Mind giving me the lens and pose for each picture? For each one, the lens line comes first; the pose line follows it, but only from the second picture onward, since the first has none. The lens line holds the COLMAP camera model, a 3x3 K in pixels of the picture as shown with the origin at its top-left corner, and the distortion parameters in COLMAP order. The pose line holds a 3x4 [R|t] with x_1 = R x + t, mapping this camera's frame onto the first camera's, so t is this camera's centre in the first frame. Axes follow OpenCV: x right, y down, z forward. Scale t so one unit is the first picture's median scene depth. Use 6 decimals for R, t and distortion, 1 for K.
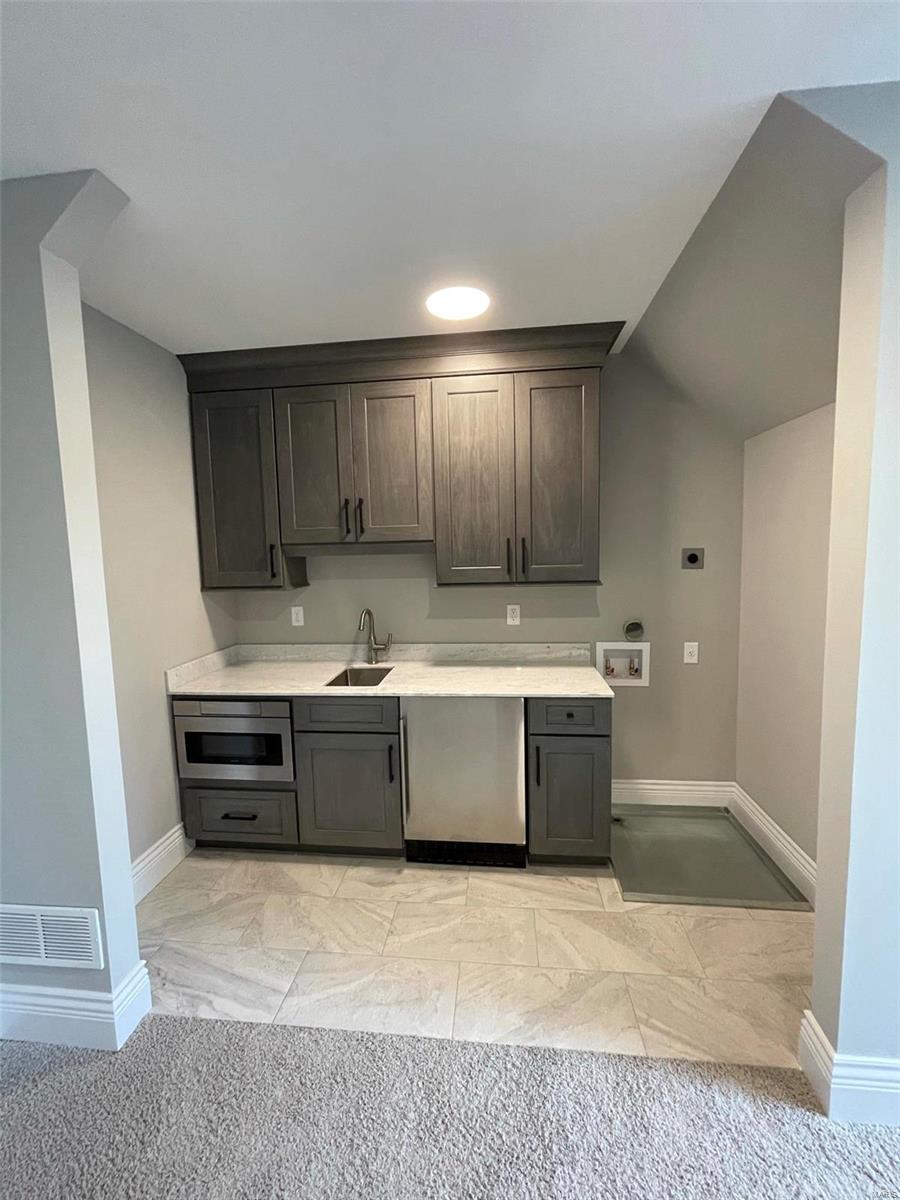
lens RADIAL K [[487.3, 0, 449.7], [0, 487.3, 592.6], [0, 0, 1]] dist [0.001853, 0.000627]
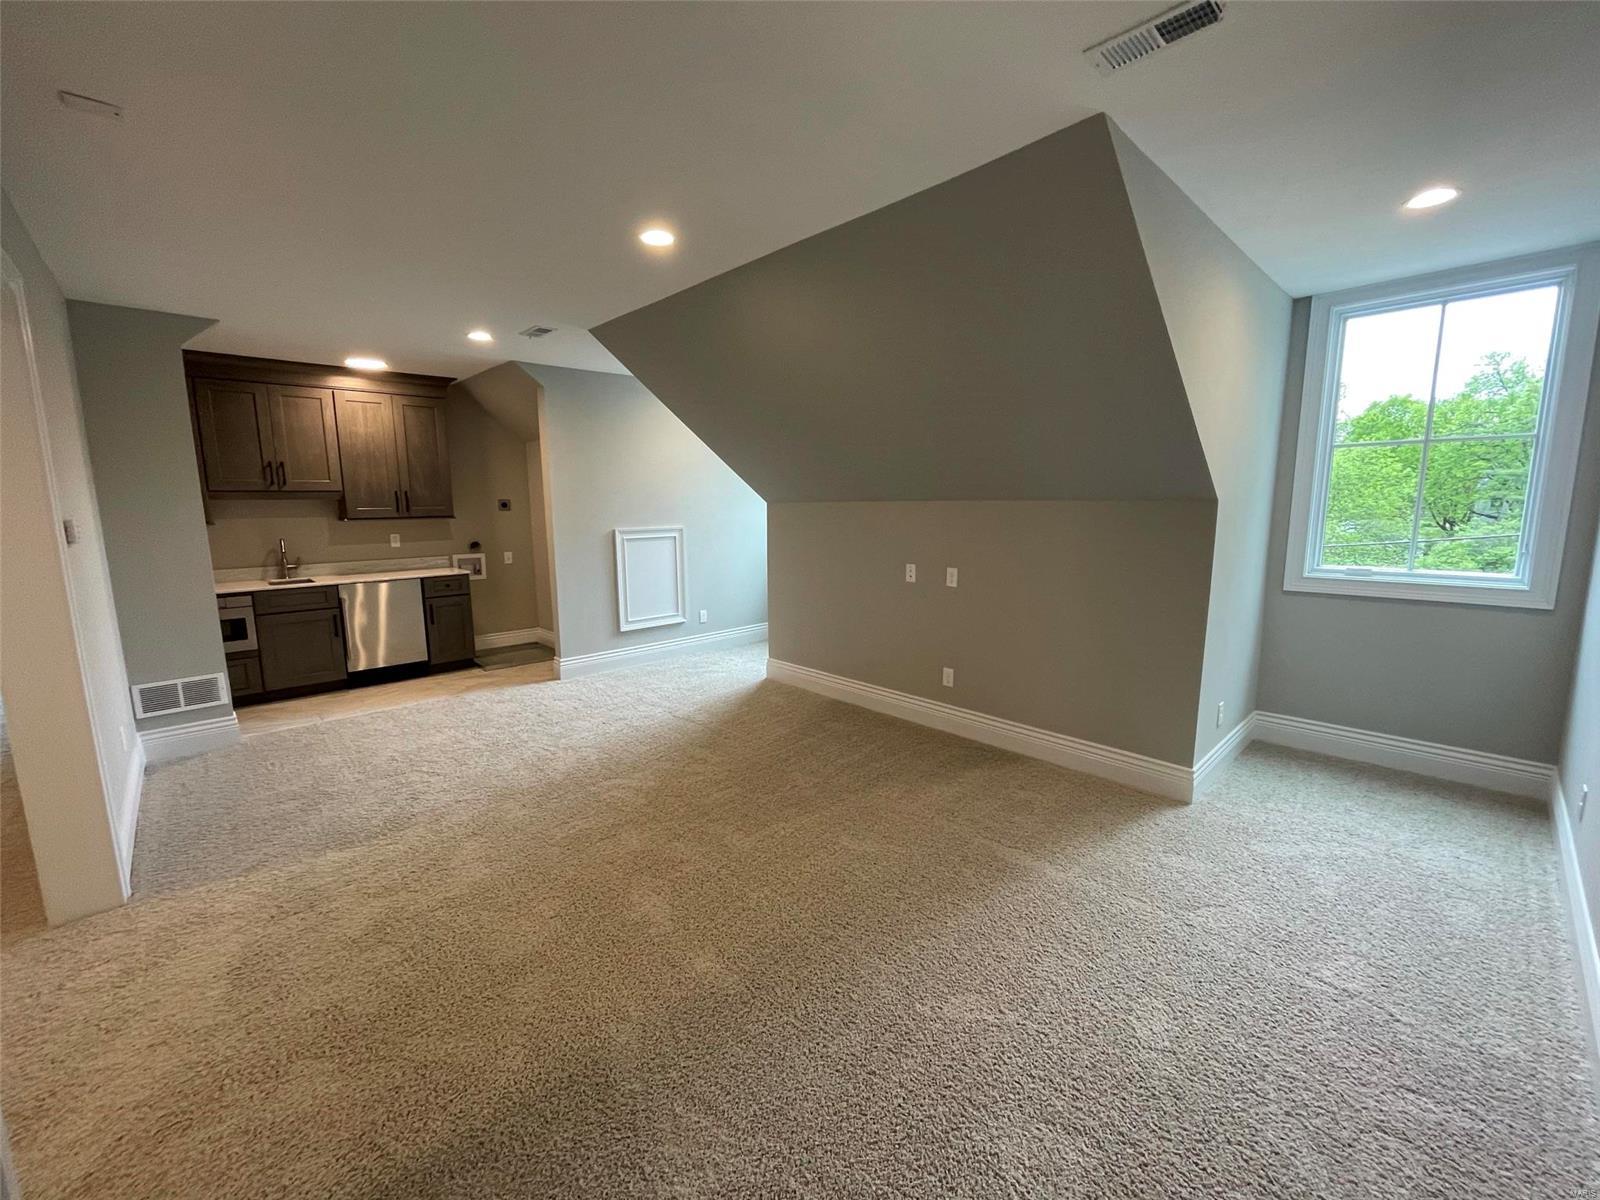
lens RADIAL K [[649.7, 0, 788.1], [0, 649.7, 593.7], [0, 0, 1]] dist [0.001853, 0.000627]
pose [[0.655866, -0.092098, 0.749238, -0.703540], [0.064365, 0.995738, 0.066056, 0.180333], [-0.752128, 0.004901, 0.658999, -1.496422]]
